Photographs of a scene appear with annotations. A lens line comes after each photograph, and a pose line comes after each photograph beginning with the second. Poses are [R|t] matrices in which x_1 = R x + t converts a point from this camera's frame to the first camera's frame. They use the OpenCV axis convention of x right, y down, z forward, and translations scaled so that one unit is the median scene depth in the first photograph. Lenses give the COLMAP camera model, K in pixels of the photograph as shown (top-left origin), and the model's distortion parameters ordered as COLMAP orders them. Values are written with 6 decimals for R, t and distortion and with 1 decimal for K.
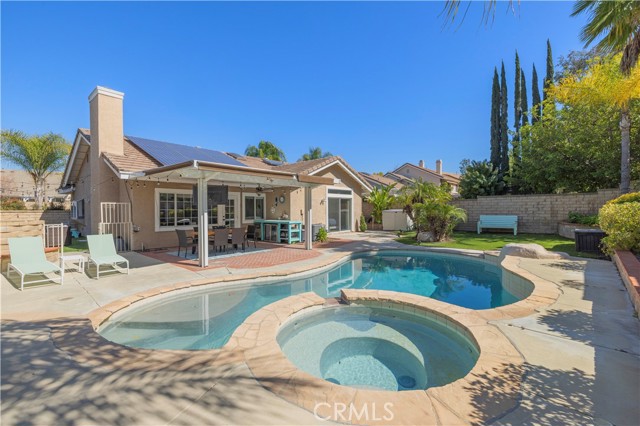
lens RADIAL K [[269.1, 0, 319.2], [0, 269.1, 213.3], [0, 0, 1]] dist [0.000930, -0.000369]
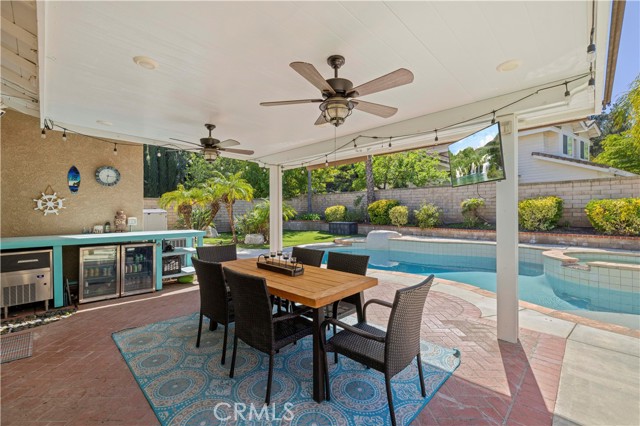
lens RADIAL K [[269.1, 0, 321.8], [0, 269.1, 212.0], [0, 0, 1]] dist [0.000930, -0.000369]
pose [[0.078903, 0.001641, 0.996881, -0.512496], [0.018018, 0.999833, -0.003072, 0.003734], [-0.996719, 0.018204, 0.078860, 0.738016]]
